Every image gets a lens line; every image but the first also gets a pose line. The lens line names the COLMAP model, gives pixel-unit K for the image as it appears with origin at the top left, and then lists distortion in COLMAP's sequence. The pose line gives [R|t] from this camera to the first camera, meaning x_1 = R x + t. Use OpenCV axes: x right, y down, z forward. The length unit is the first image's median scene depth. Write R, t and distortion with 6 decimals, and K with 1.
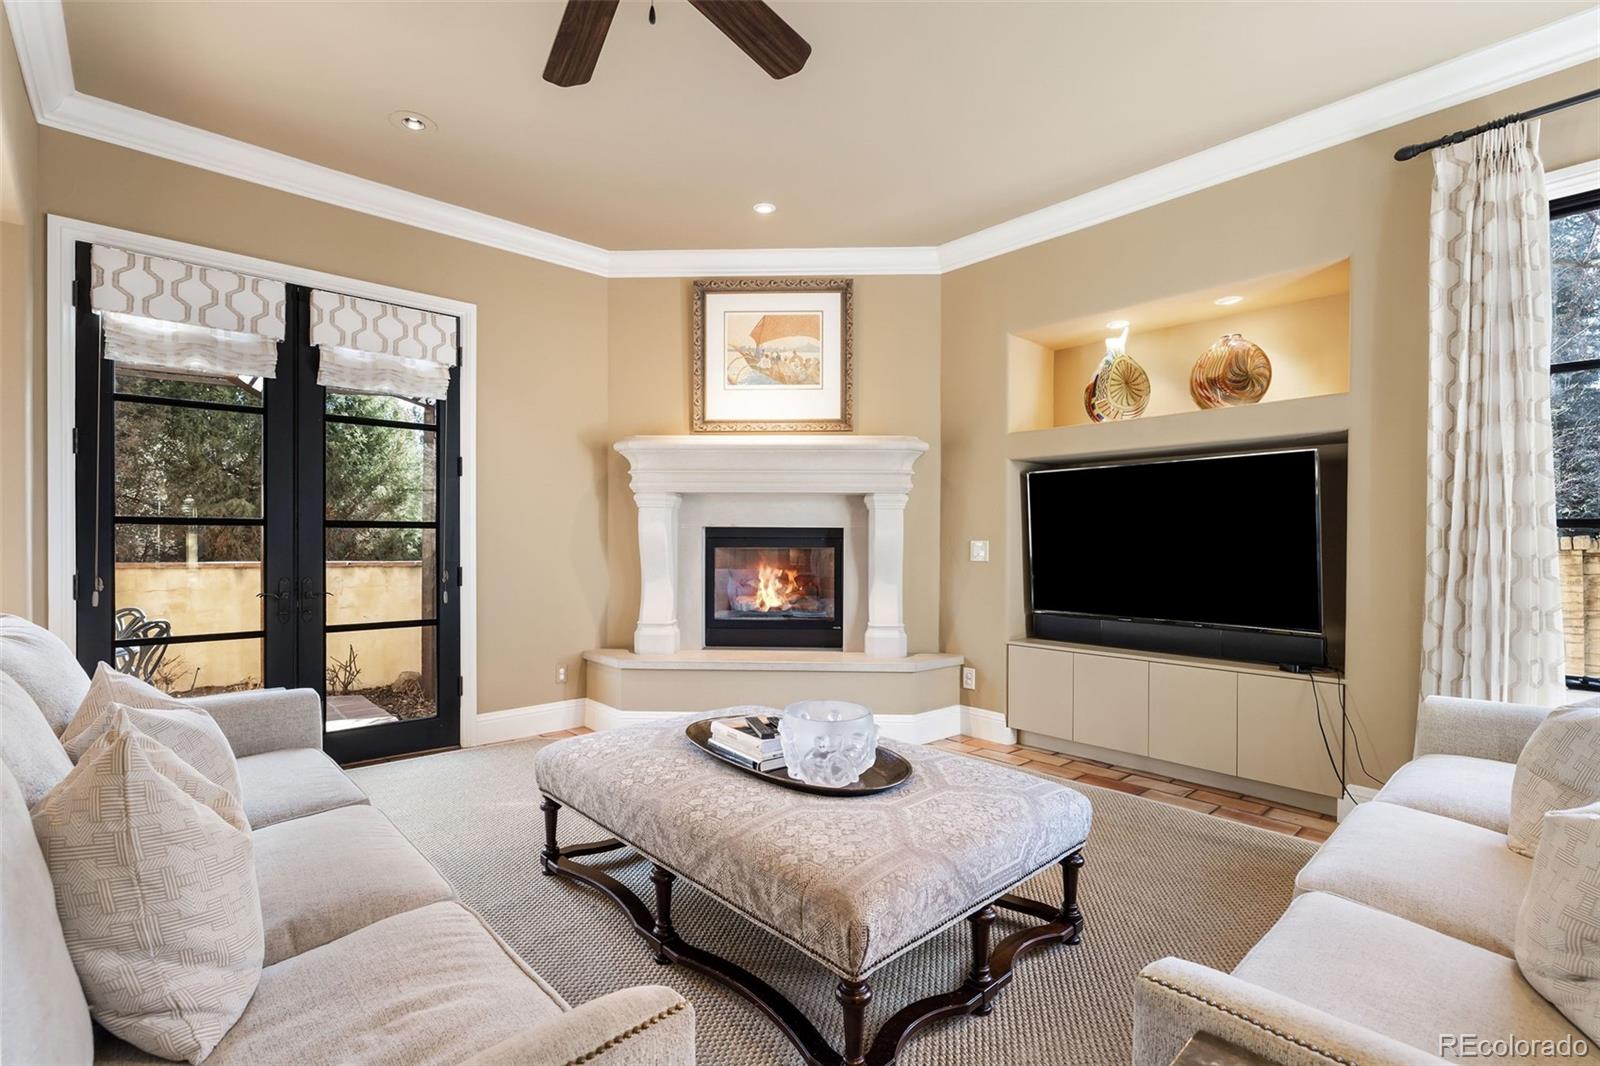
lens RADIAL K [[730.6, 0, 824.5], [0, 730.6, 530.9], [0, 0, 1]] dist [-0.002951, -0.000467]
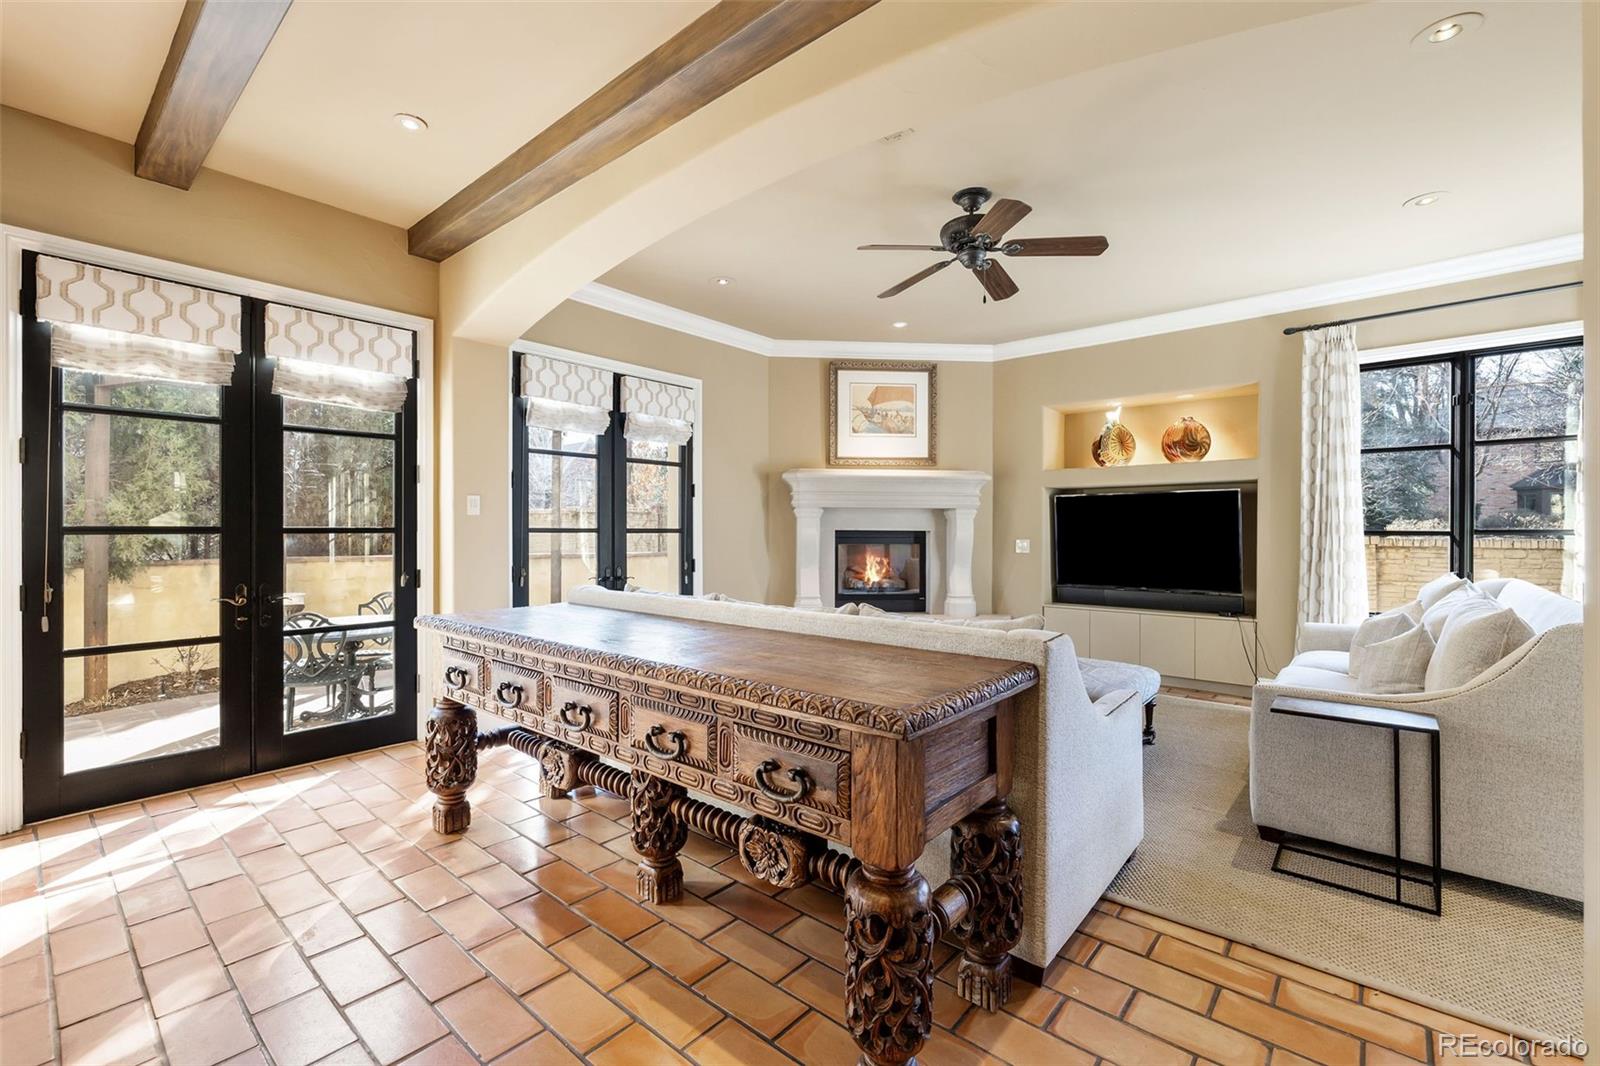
lens RADIAL K [[684.2, 0, 796.5], [0, 684.2, 528.9], [0, 0, 1]] dist [-0.036464, 0.000248]
pose [[0.997646, 0.002439, 0.068534, -0.341960], [-0.001927, 0.999970, -0.007547, 0.002307], [-0.068550, 0.007397, 0.997620, -0.364981]]
